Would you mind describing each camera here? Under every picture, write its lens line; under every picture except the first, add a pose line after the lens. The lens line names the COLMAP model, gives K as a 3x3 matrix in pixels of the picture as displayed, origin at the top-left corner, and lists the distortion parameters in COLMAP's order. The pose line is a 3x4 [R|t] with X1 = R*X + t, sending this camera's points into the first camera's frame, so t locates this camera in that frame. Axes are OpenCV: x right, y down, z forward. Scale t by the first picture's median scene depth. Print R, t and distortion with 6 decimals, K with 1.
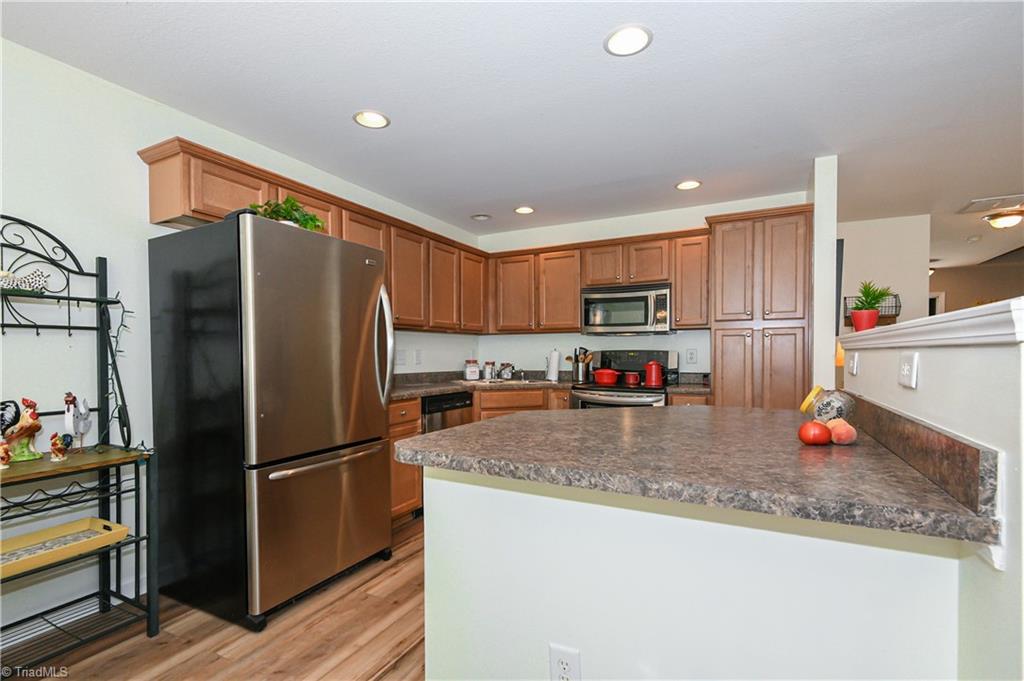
lens RADIAL K [[472.7, 0, 514.0], [0, 472.7, 357.2], [0, 0, 1]] dist [0.016112, -0.000435]
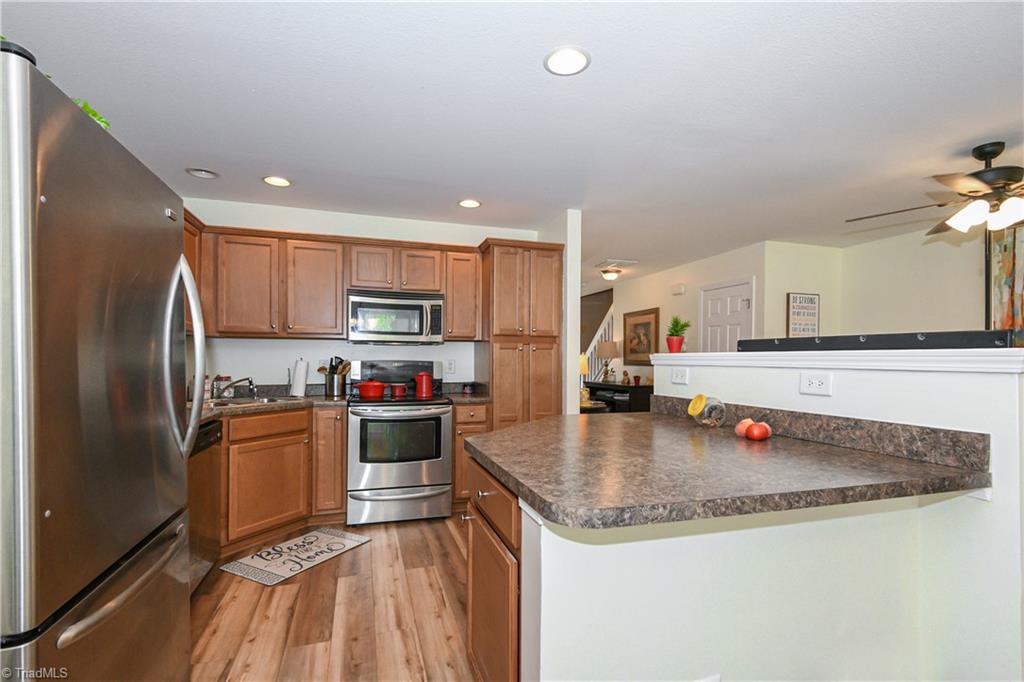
lens RADIAL K [[472.7, 0, 514.0], [0, 472.7, 357.7], [0, 0, 1]] dist [0.016112, -0.000435]
pose [[0.707739, 0.007700, 0.706432, -0.264531], [-0.000933, 0.999950, -0.009966, -0.011687], [-0.706474, 0.006394, 0.707710, 0.175561]]
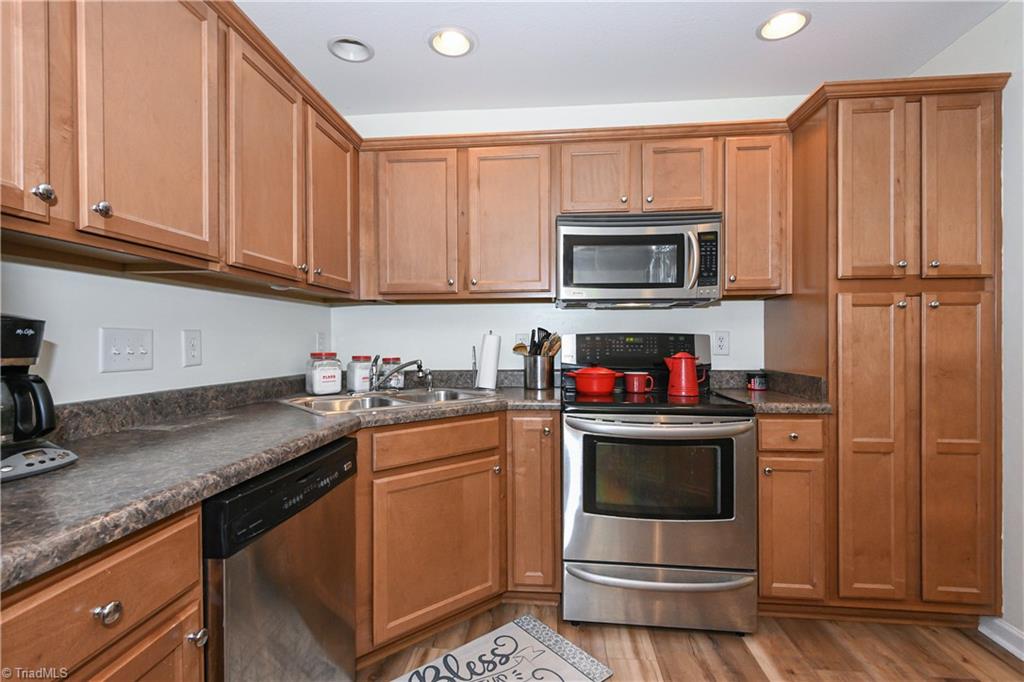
lens RADIAL K [[468.2, 0, 506.8], [0, 468.2, 344.5], [0, 0, 1]] dist [0.005974, -0.001005]
pose [[0.929668, -0.004117, 0.368375, -0.107111], [0.003841, 0.999992, 0.001485, -0.002767], [-0.368378, 0.000034, 0.929676, 0.555547]]
